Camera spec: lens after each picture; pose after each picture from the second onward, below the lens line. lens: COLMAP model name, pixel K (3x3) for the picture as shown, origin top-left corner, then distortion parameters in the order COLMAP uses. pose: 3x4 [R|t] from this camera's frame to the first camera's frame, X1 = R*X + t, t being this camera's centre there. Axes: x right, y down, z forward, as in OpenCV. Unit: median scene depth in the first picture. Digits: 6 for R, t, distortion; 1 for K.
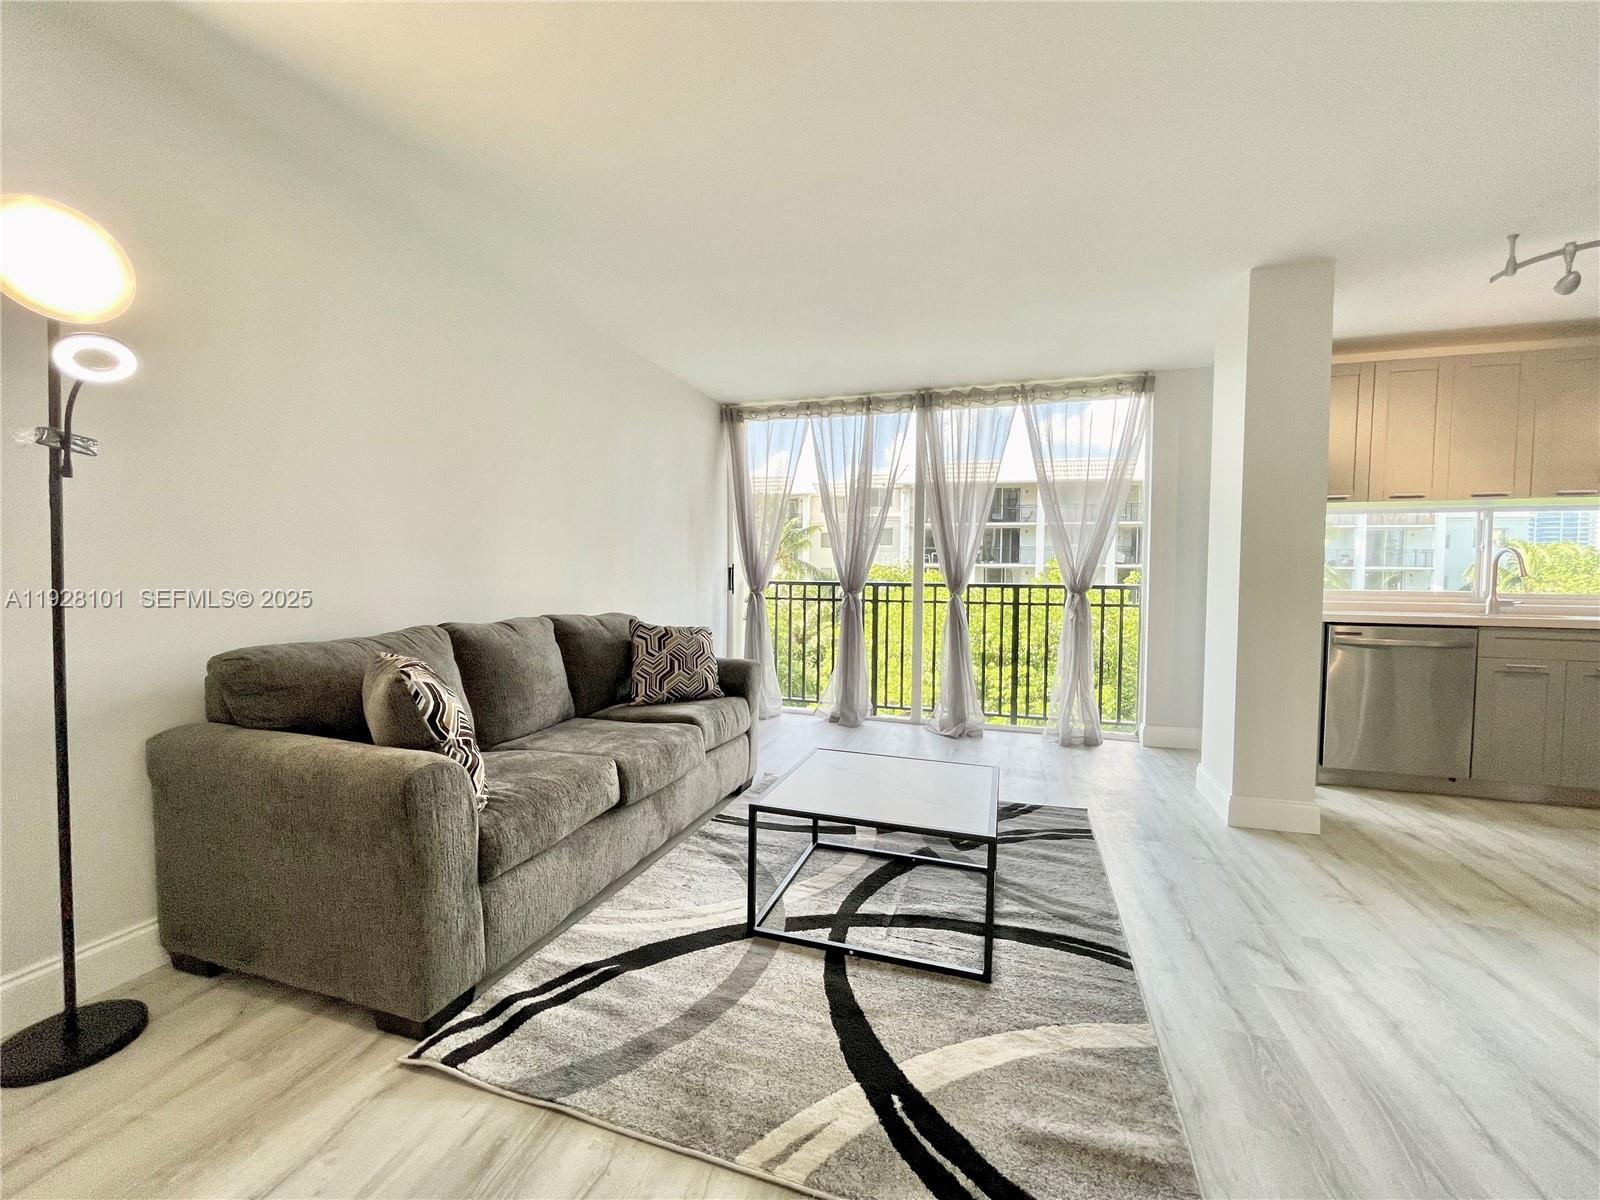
lens RADIAL K [[654.7, 0, 794.8], [0, 654.7, 602.0], [0, 0, 1]] dist [-0.000678, -0.000192]
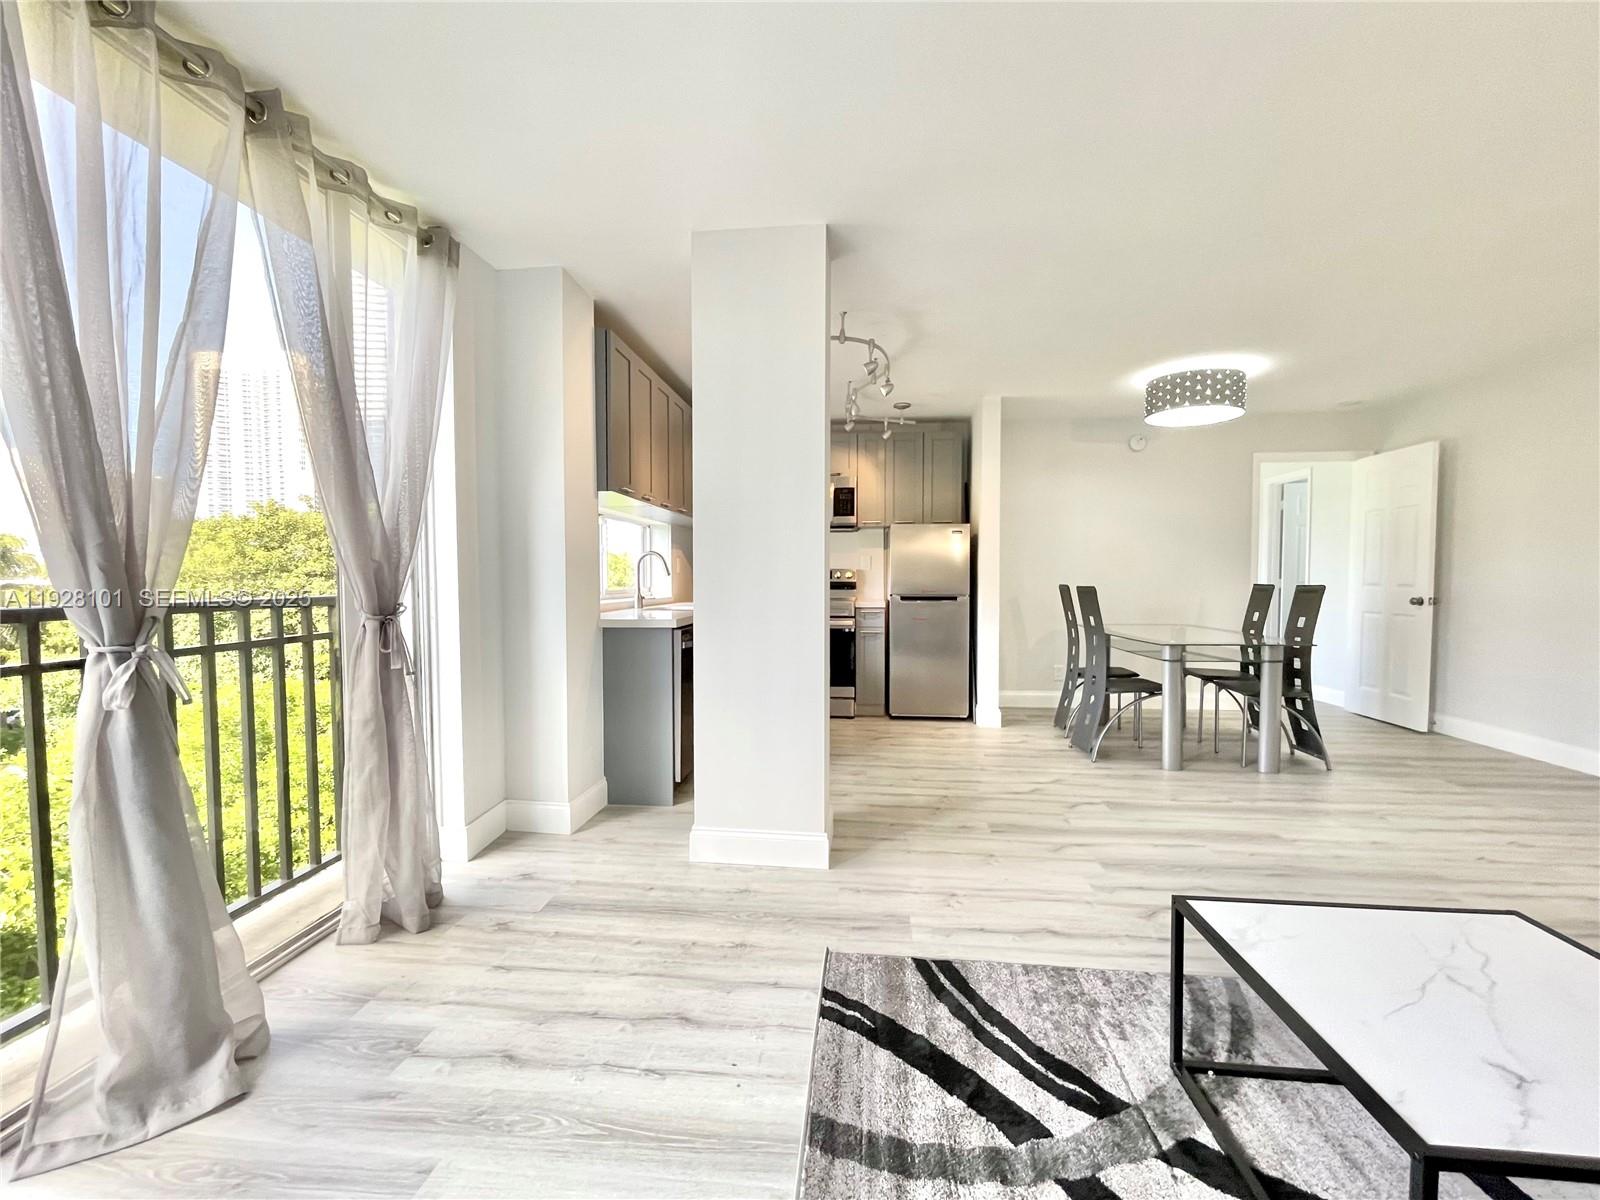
lens RADIAL K [[678.3, 0, 796.0], [0, 678.3, 601.4], [0, 0, 1]] dist [-0.000443, 0.000521]
pose [[-0.205120, -0.046923, 0.977611, -0.221608], [0.037635, 0.997733, 0.055786, -0.073119], [-0.978013, 0.048235, -0.202889, 1.422828]]
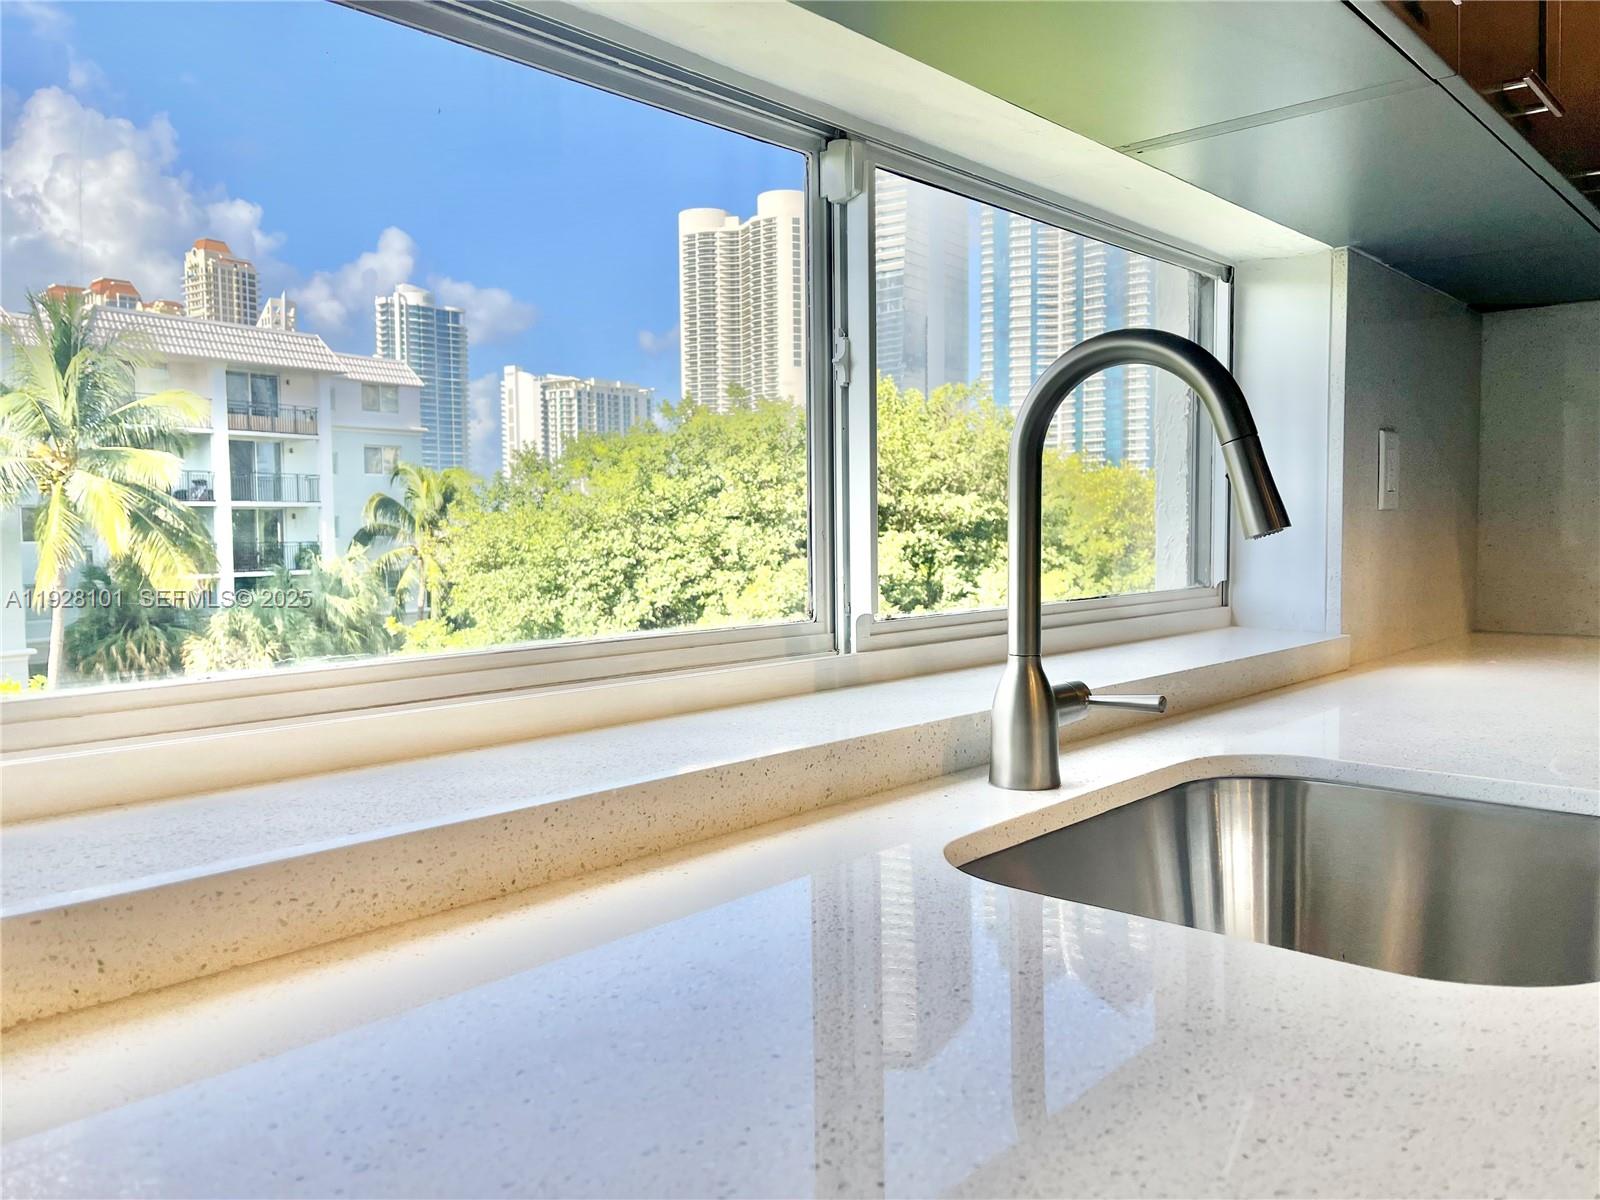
lens RADIAL K [[1216.3, 0, 826.6], [0, 1216.3, 596.5], [0, 0, 1]] dist [0.027085, 0.000145]
pose [[0.390895, -0.071634, 0.917644, 1.159697], [0.050841, 0.997125, 0.056182, -0.060658], [-0.919030, 0.024692, 0.393413, 1.364036]]
